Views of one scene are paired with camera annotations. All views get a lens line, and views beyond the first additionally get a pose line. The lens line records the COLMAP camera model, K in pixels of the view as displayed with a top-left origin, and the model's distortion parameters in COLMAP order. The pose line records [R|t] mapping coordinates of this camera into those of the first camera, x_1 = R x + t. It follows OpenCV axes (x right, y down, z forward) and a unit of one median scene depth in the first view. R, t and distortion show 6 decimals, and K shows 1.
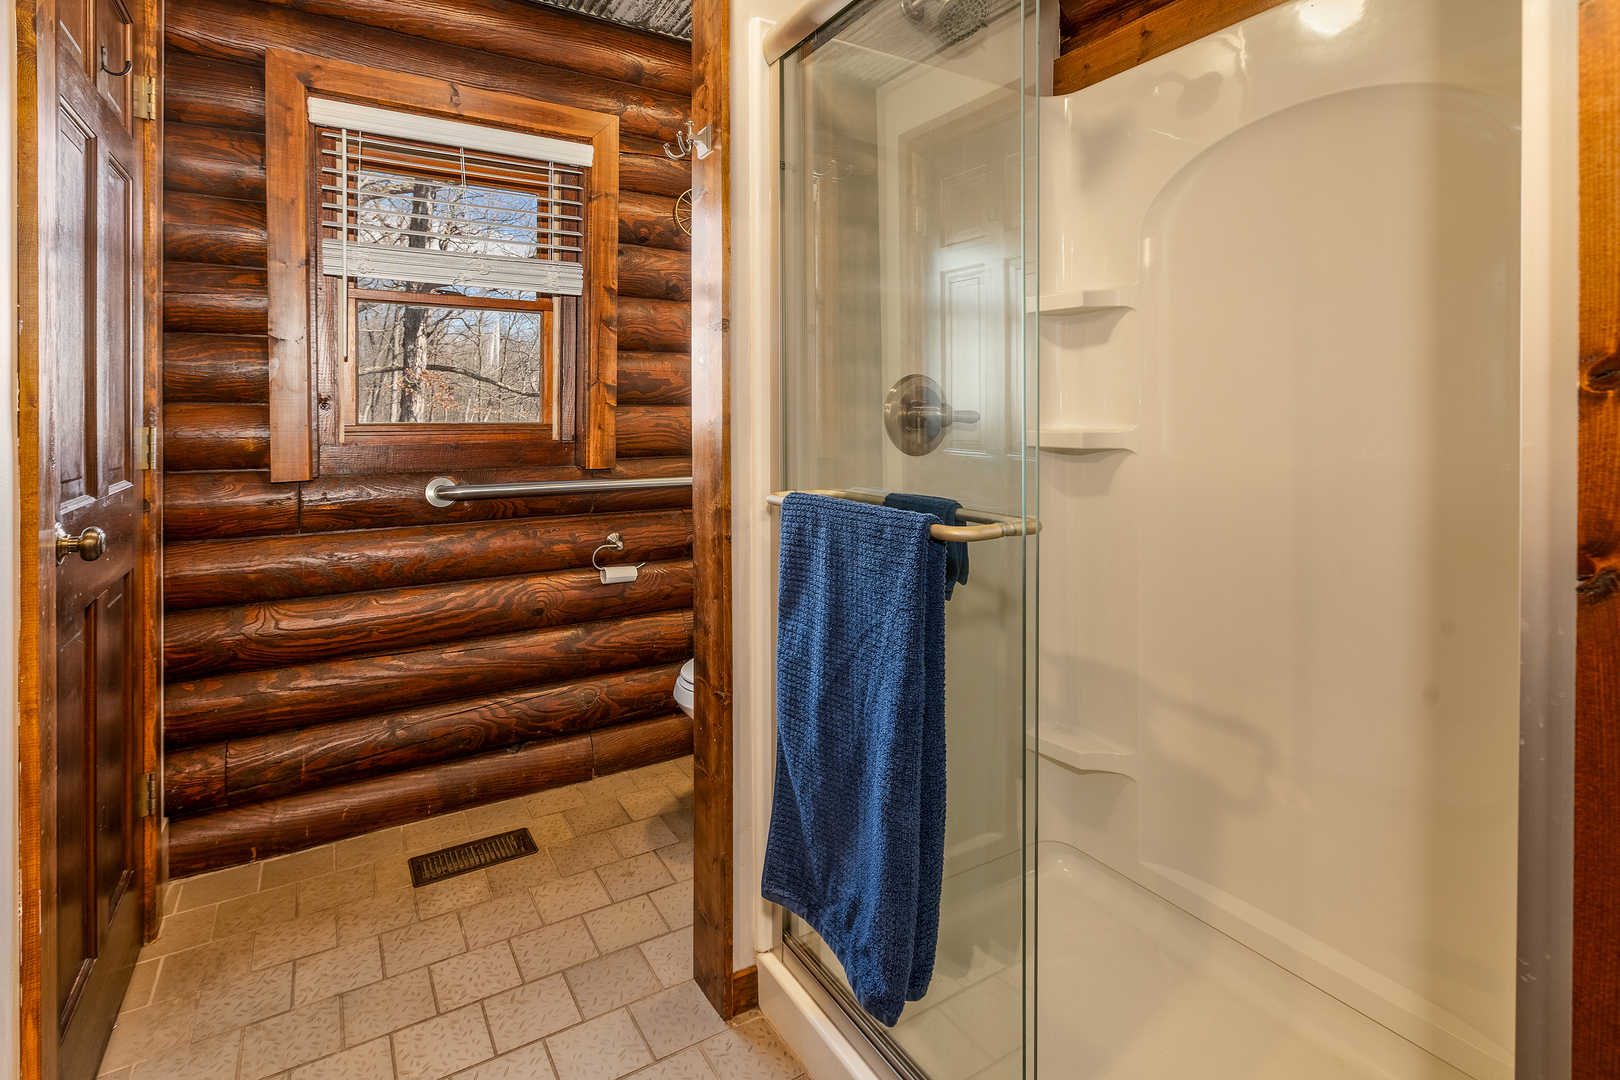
lens RADIAL K [[785.2, 0, 807.6], [0, 785.2, 415.6], [0, 0, 1]] dist [-0.002322, -0.001972]
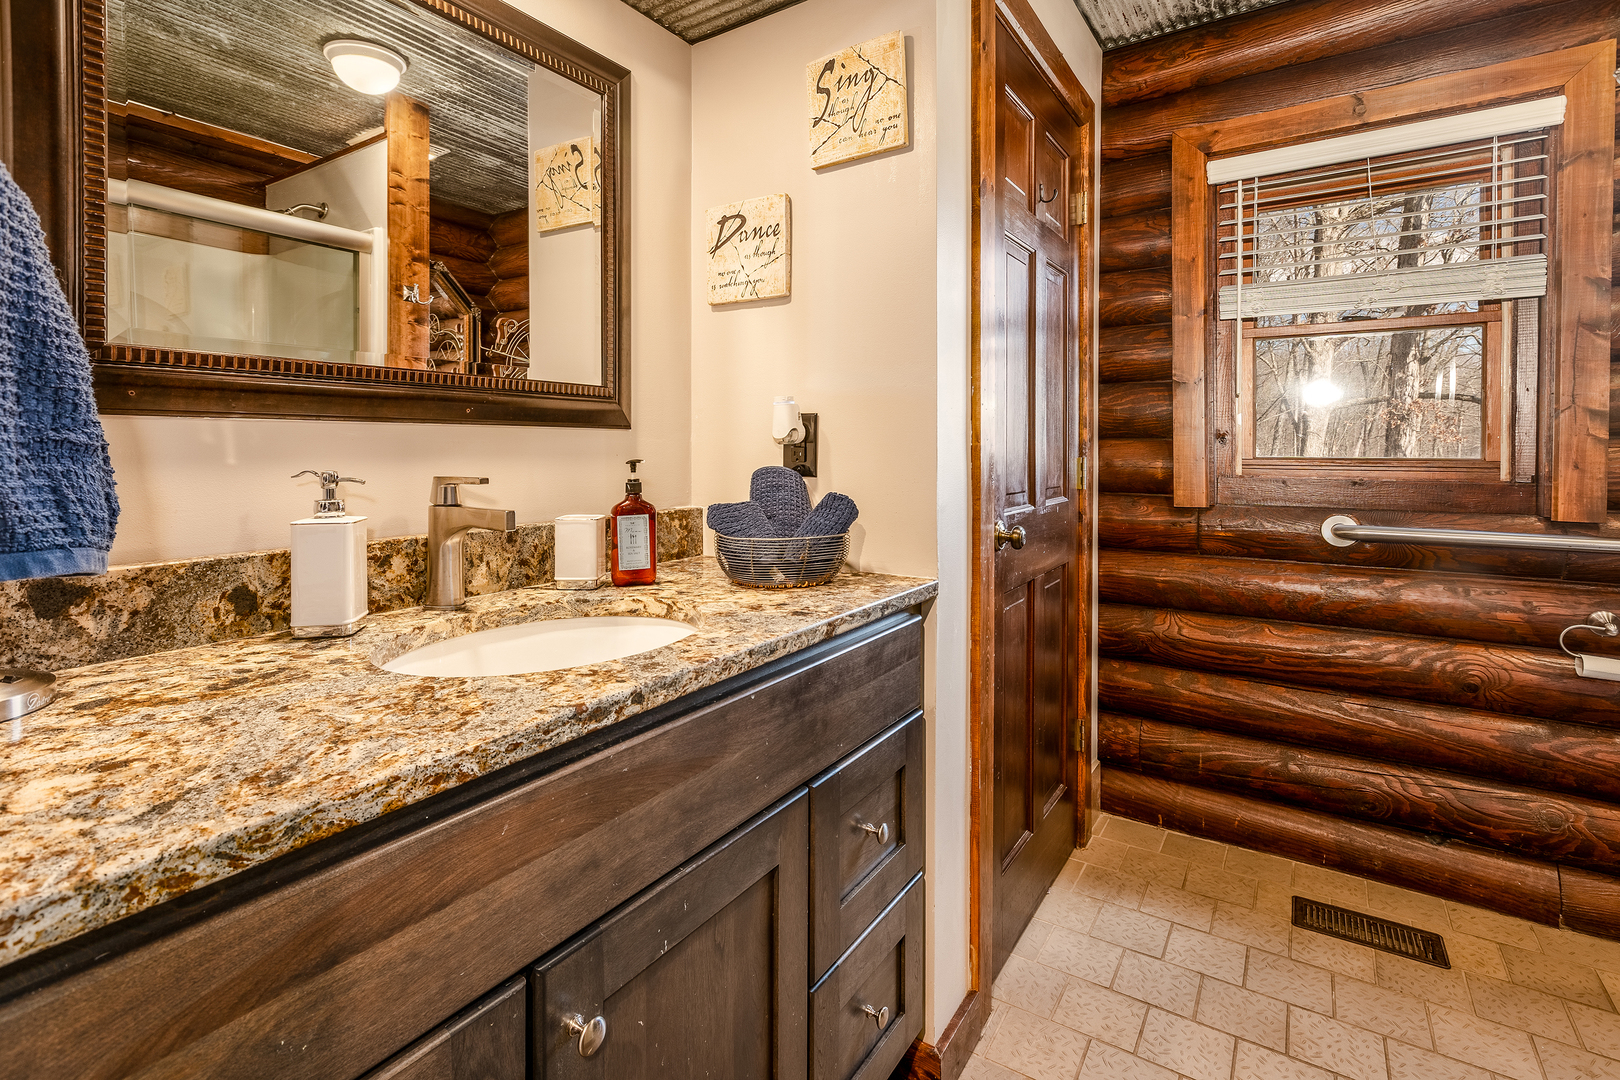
lens RADIAL K [[764.5, 0, 809.1], [0, 764.5, 452.4], [0, 0, 1]] dist [-0.000837, -0.001318]
pose [[0.419617, 0.007796, -0.907668, 0.109045], [-0.004501, 0.999969, 0.006508, -0.000238], [0.907690, 0.001354, 0.419638, 0.033937]]
